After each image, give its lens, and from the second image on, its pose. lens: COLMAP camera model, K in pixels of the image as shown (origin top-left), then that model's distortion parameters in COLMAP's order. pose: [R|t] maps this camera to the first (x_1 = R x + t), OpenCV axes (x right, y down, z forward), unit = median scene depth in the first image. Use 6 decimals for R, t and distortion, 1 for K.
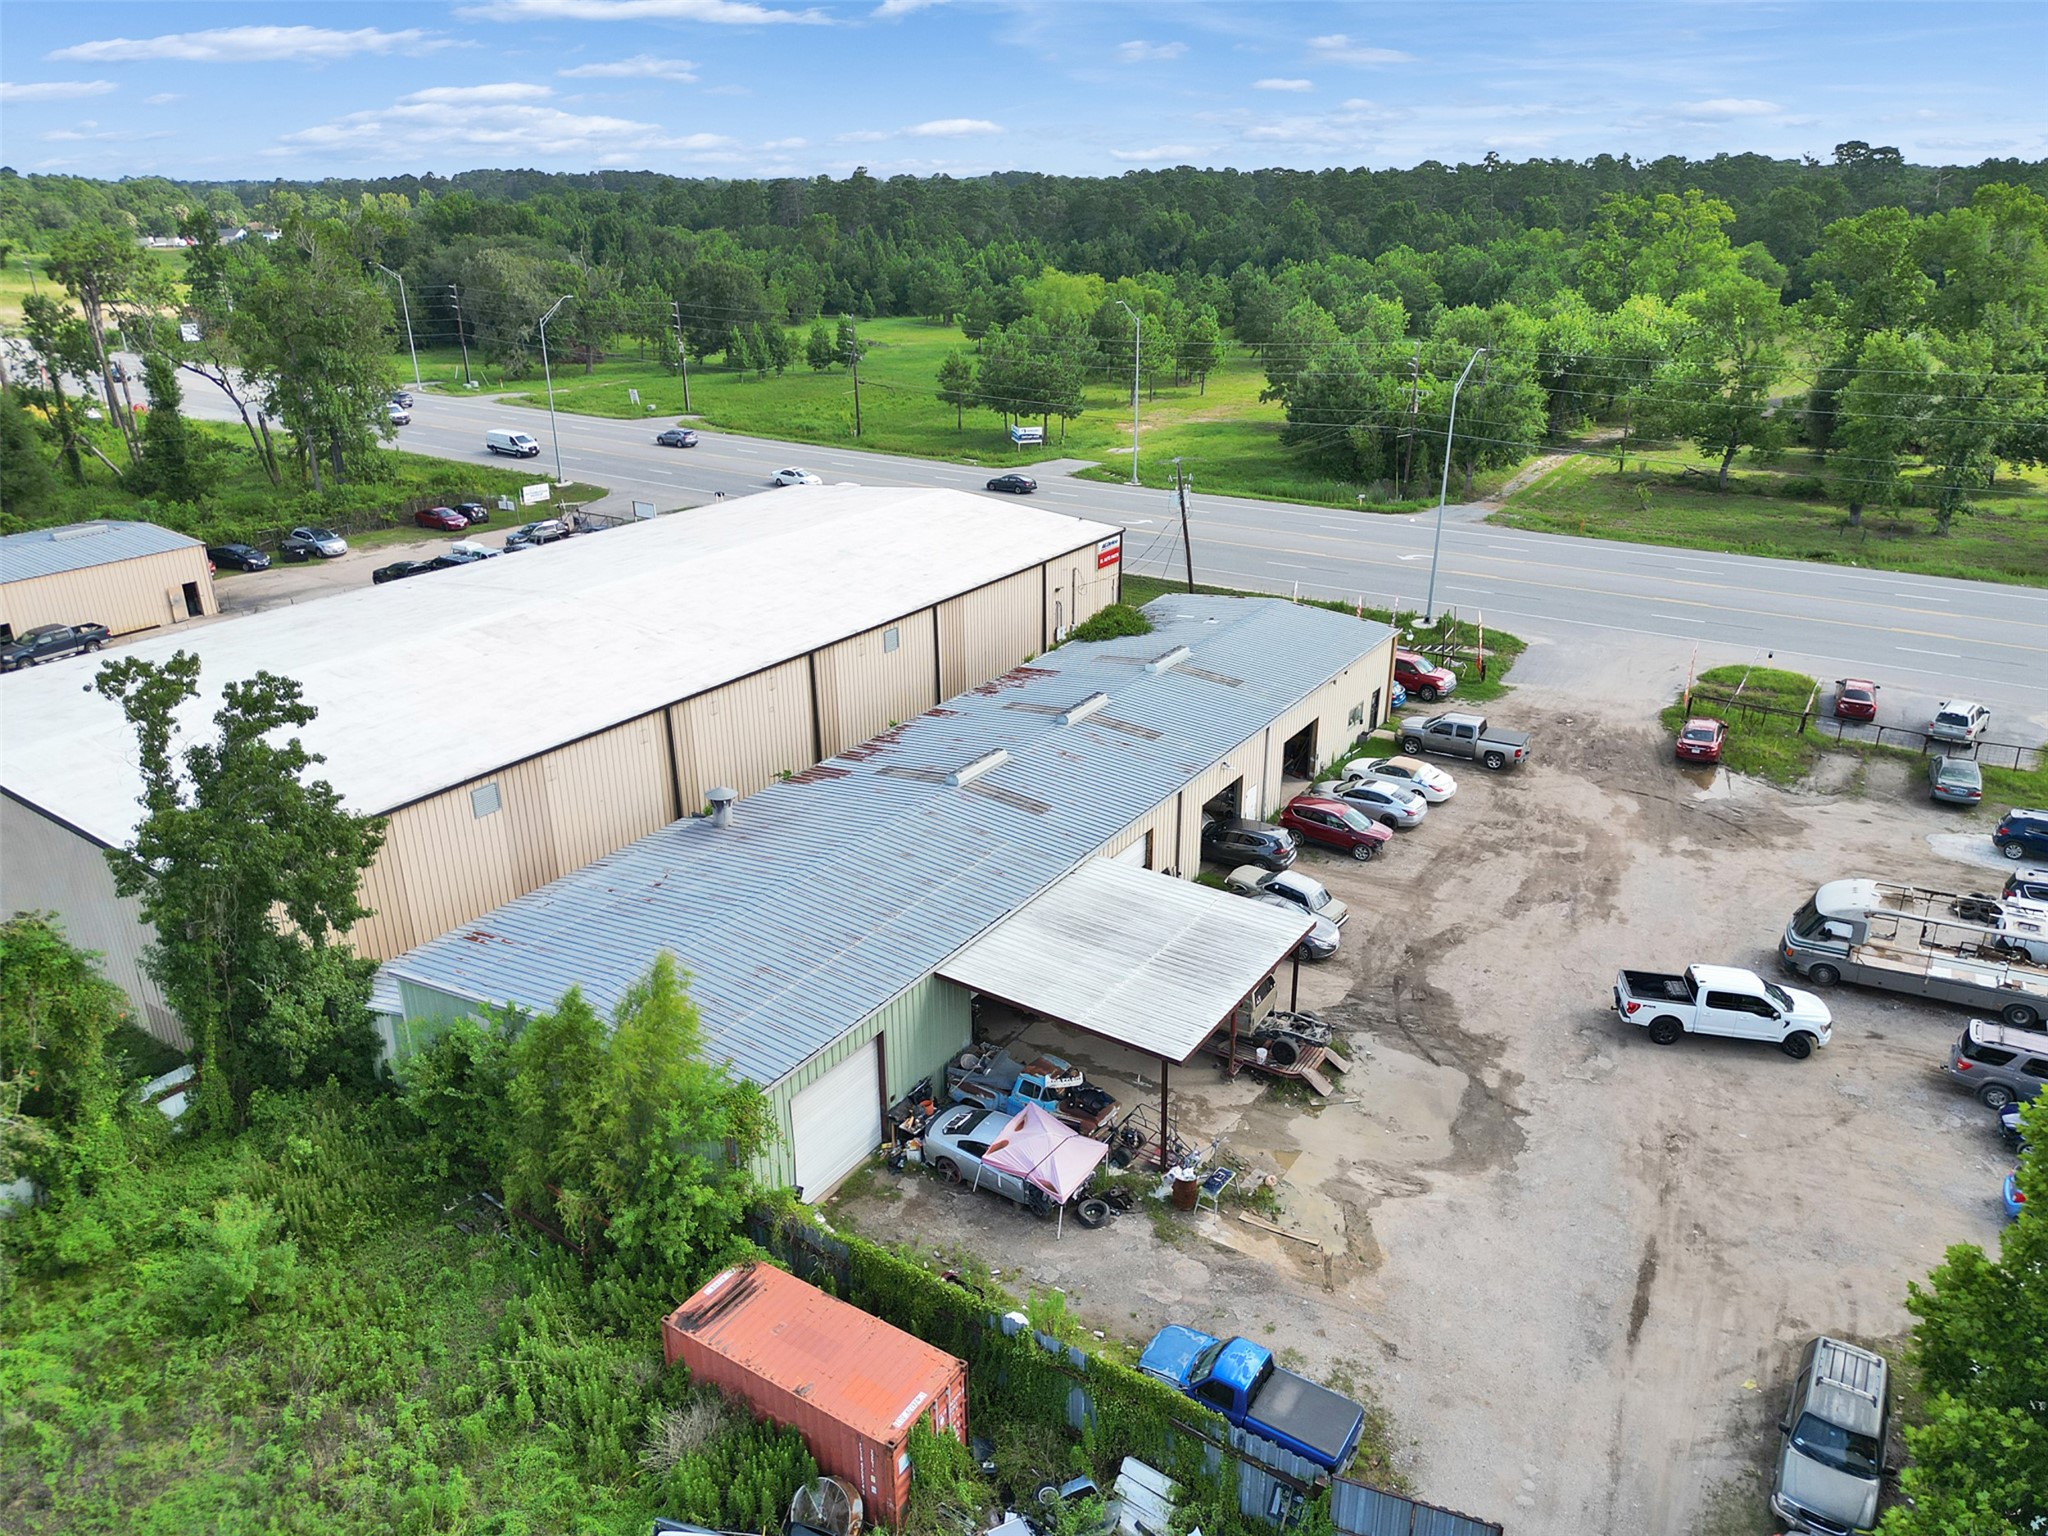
lens RADIAL K [[1433.1, 0, 1024.0], [0, 1433.1, 768.0], [0, 0, 1]] dist [0.086402, -0.084718]
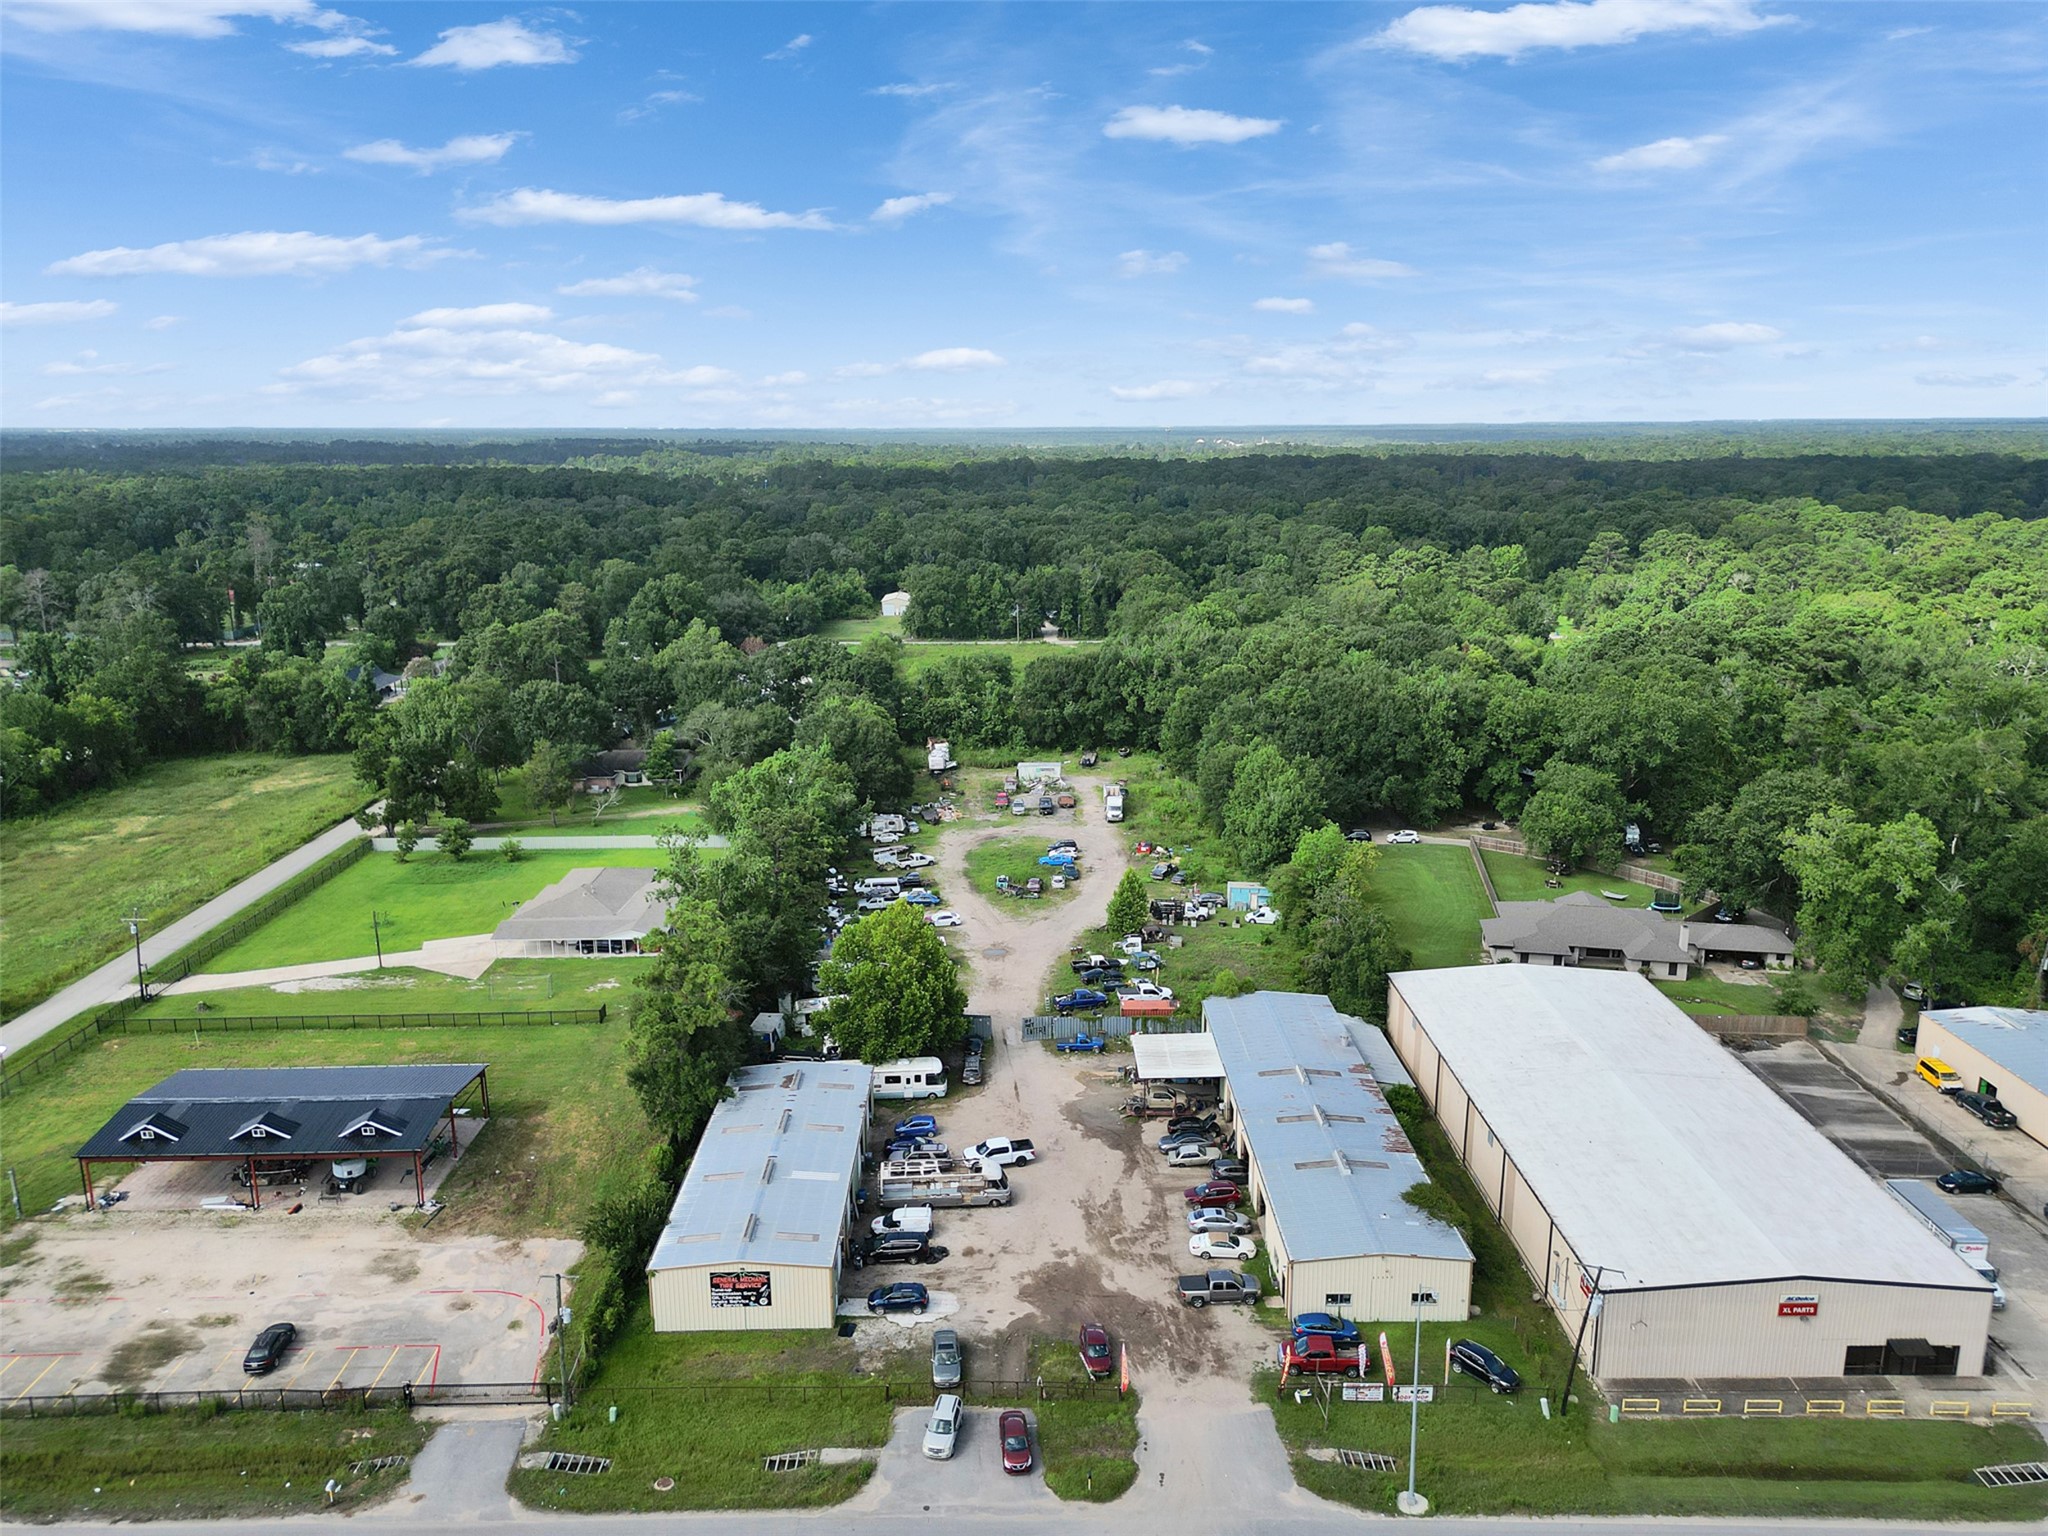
lens RADIAL K [[1436.5, 0, 1024.0], [0, 1436.5, 768.0], [0, 0, 1]] dist [0.082200, -0.082955]
pose [[-0.836078, 0.140007, -0.530444, 1.394908], [-0.195466, 0.827413, 0.526479, -1.427630], [0.512607, 0.543862, -0.664416, 1.857226]]
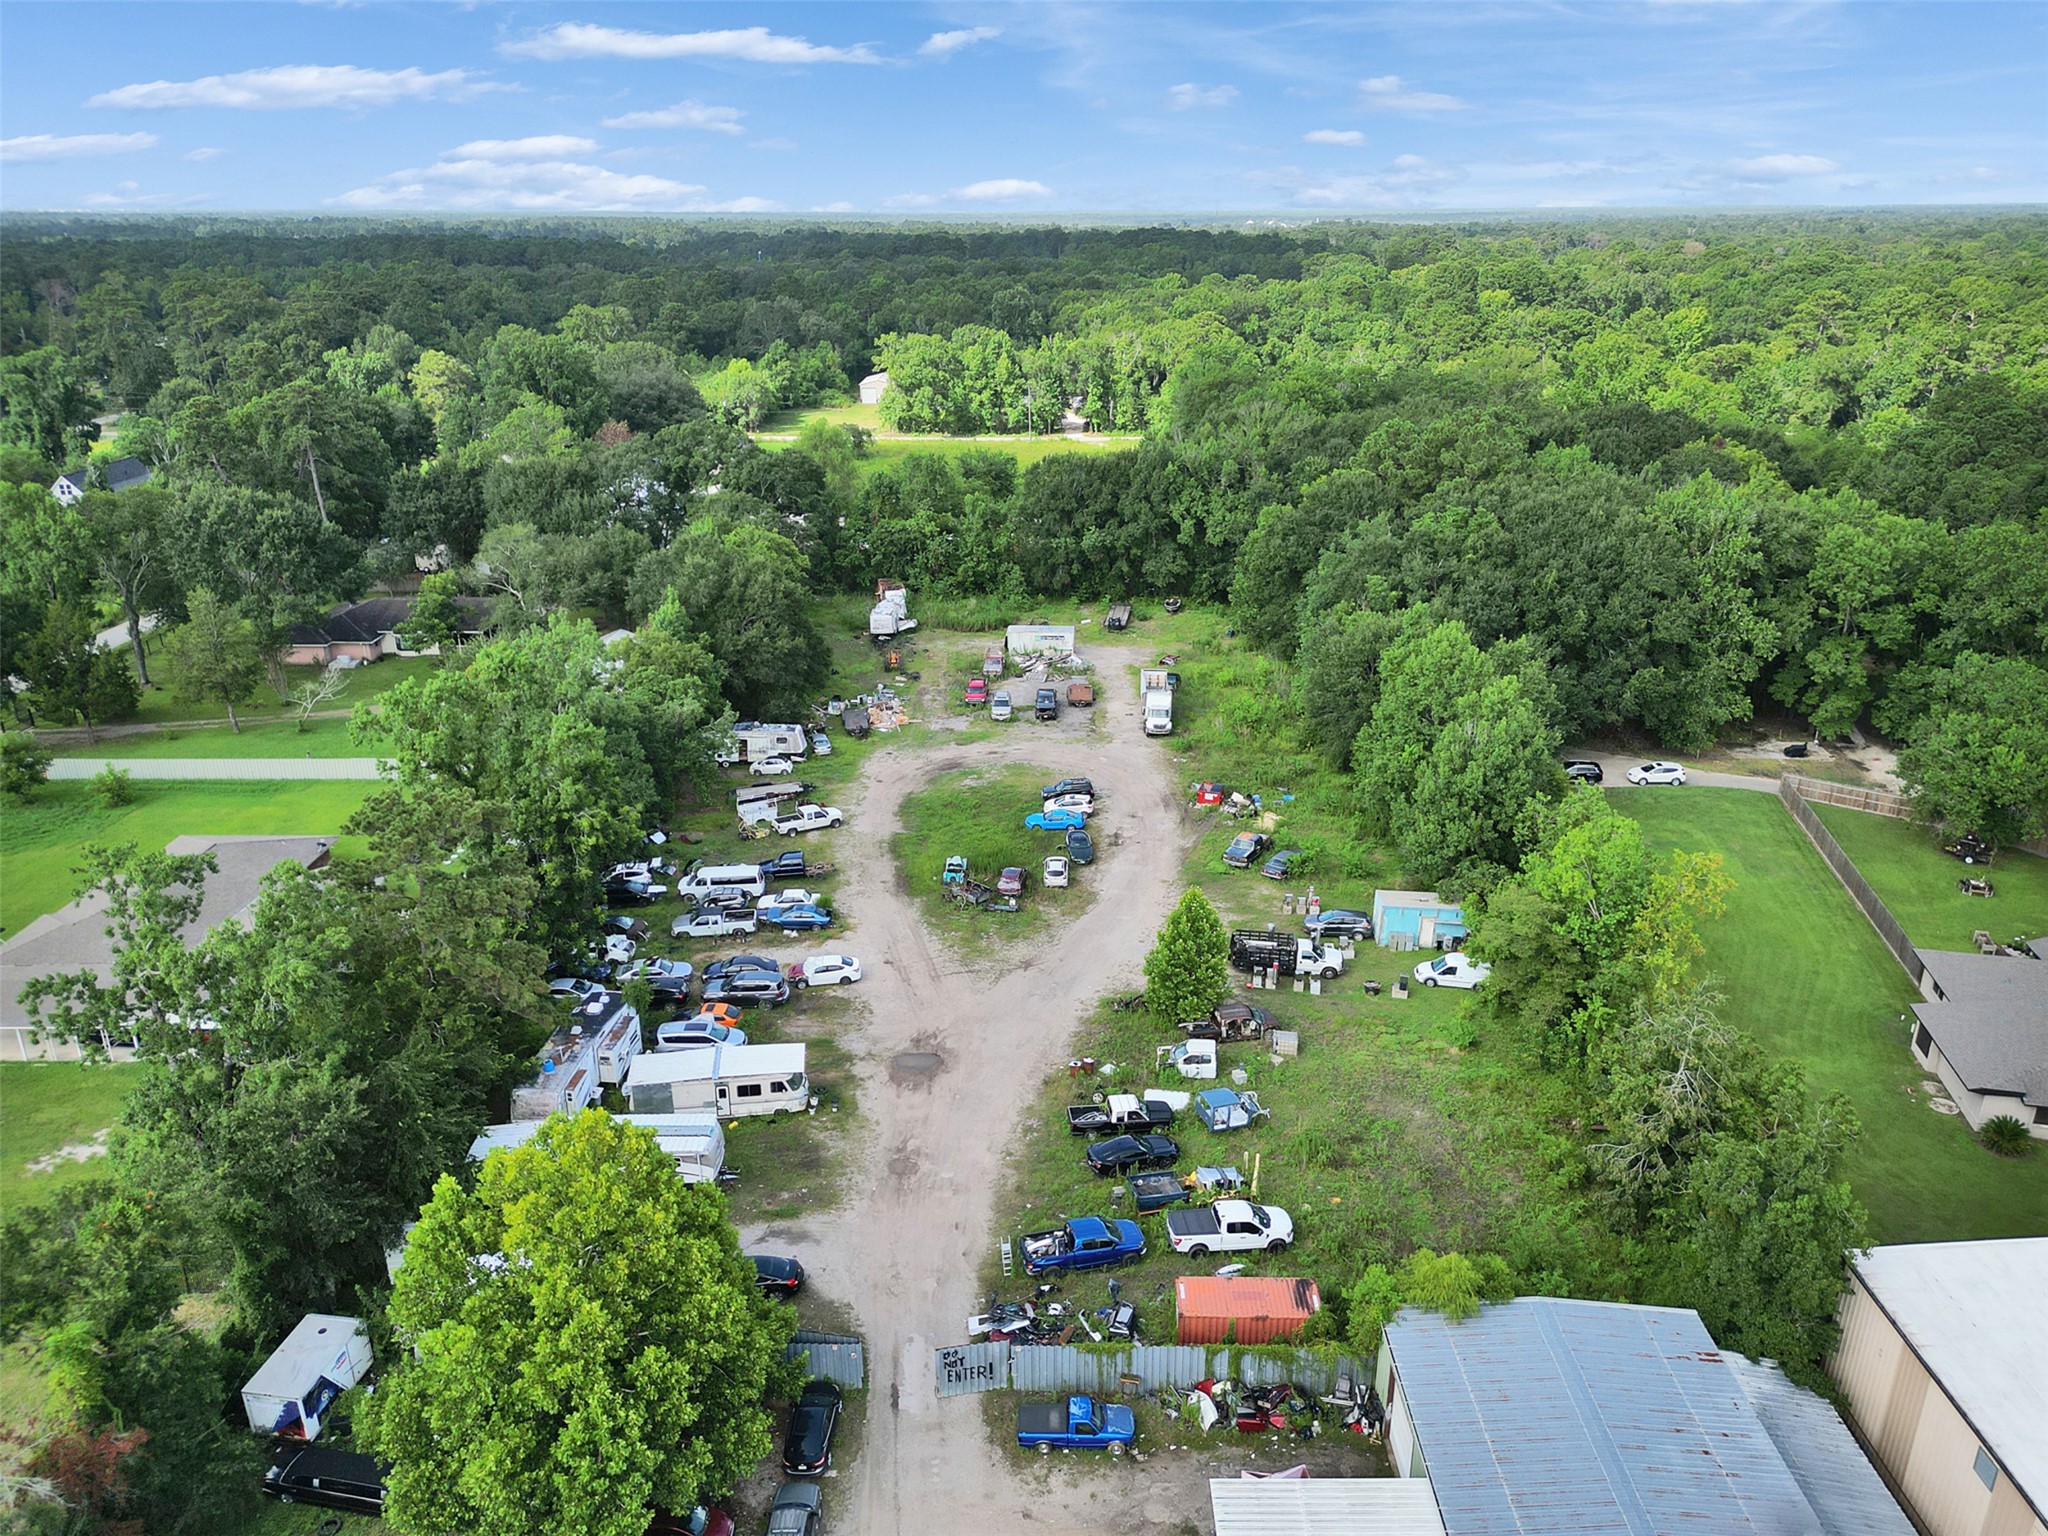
lens RADIAL K [[1452.4, 0, 1024.0], [0, 1452.4, 768.0], [0, 0, 1]] dist [0.066706, -0.061326]
pose [[-0.848872, 0.198644, -0.489853, 0.515338], [-0.190299, 0.749725, 0.633798, -0.736228], [0.493155, 0.631232, -0.598619, 0.834256]]
